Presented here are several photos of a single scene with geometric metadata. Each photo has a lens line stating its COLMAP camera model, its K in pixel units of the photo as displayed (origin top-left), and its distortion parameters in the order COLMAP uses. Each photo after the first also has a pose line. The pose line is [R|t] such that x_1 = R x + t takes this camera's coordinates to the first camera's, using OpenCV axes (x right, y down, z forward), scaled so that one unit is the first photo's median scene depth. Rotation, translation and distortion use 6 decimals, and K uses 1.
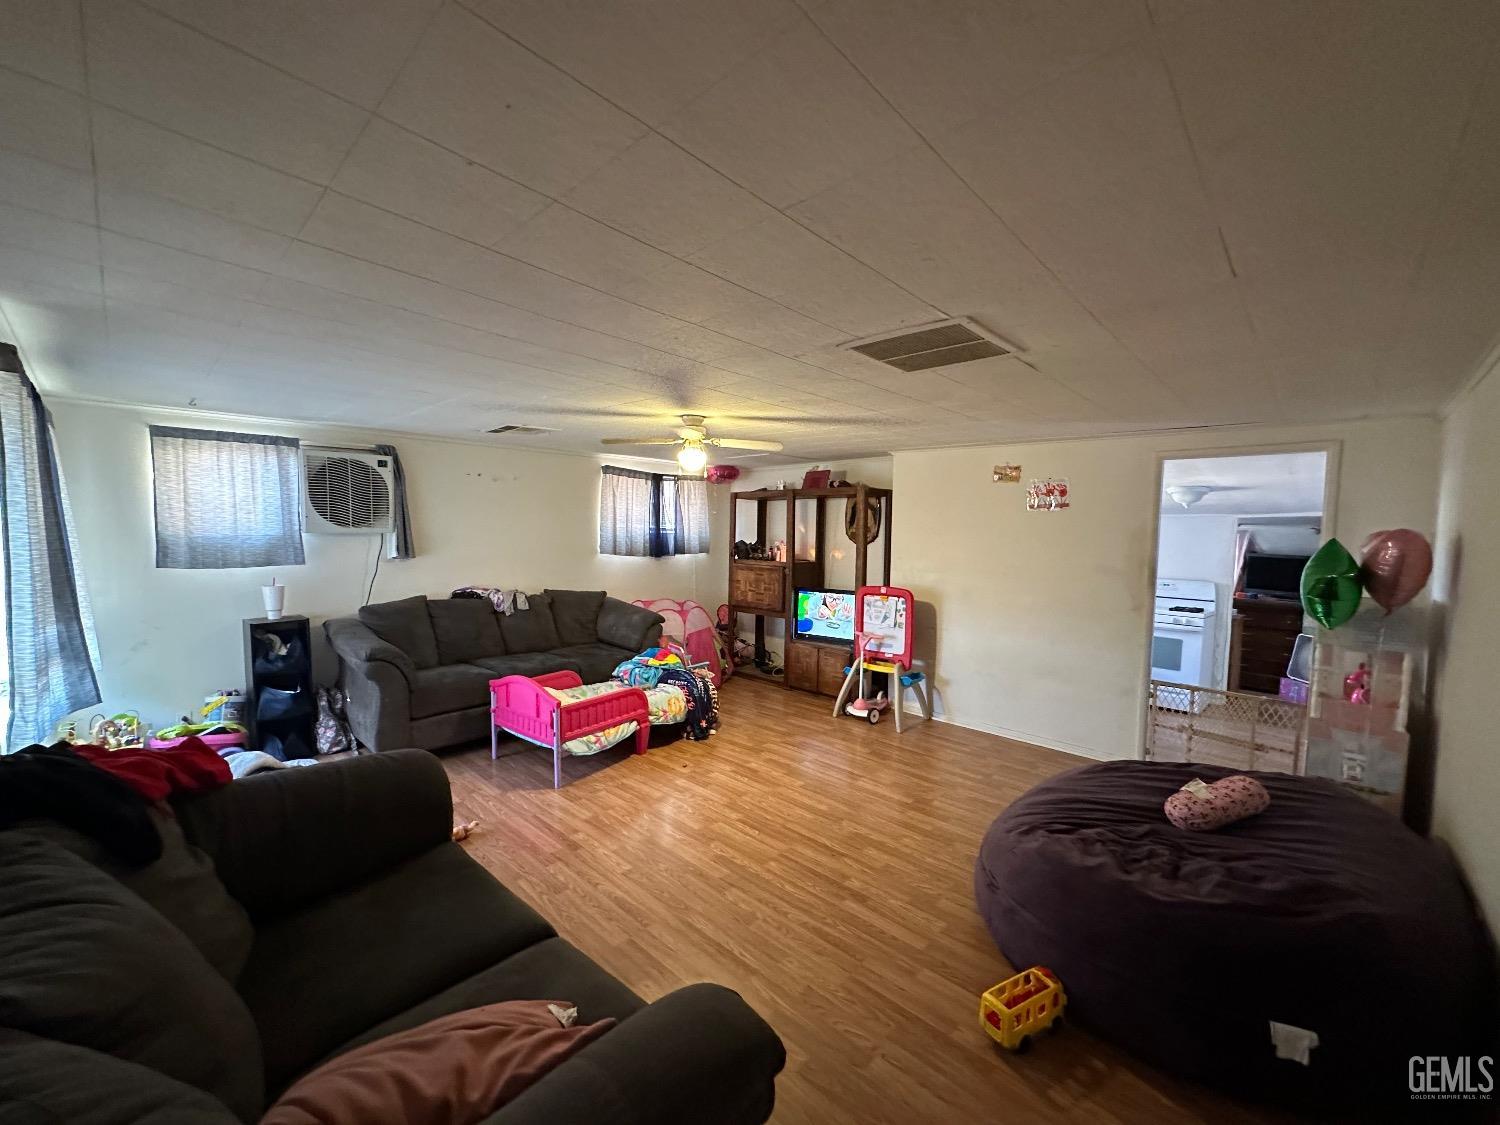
lens RADIAL K [[601.8, 0, 750.0], [0, 601.8, 562.5], [0, 0, 1]] dist [-0.001965, 0.000453]
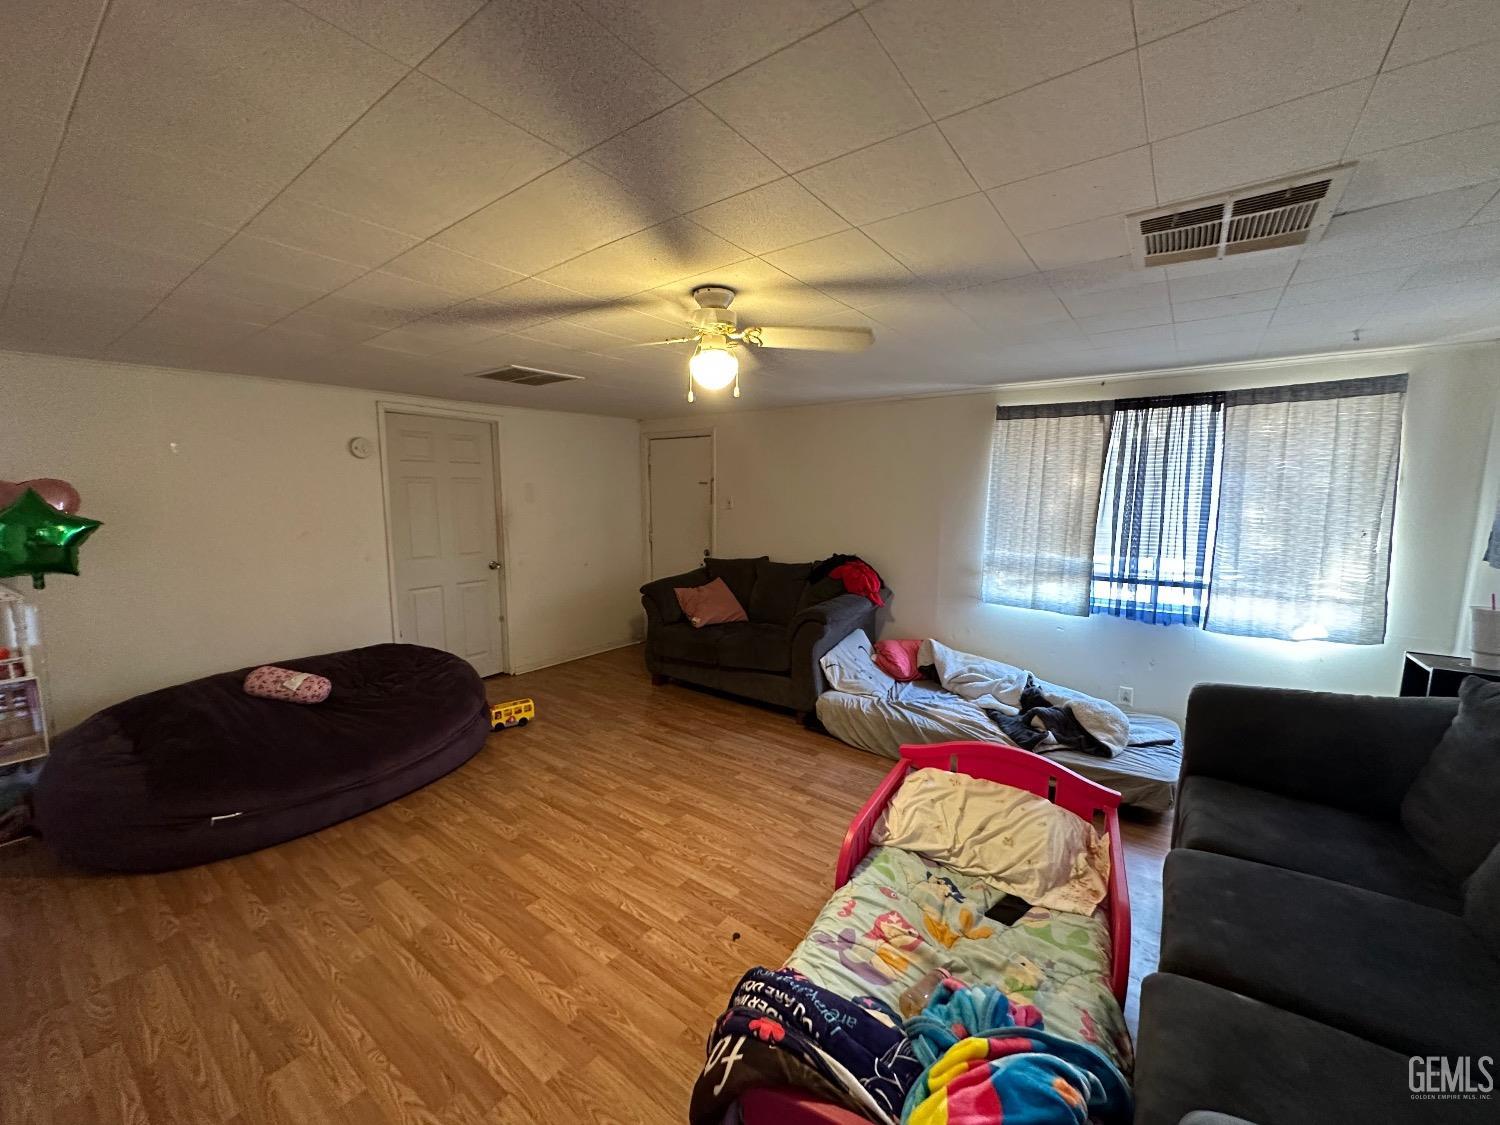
lens RADIAL K [[601.8, 0, 750.0], [0, 601.8, 562.5], [0, 0, 1]] dist [-0.001965, 0.000453]
pose [[-0.991568, -0.001820, -0.129571, -0.056982], [-0.024237, 0.984861, 0.171644, -0.091821], [0.127297, 0.173338, -0.976601, 1.653228]]
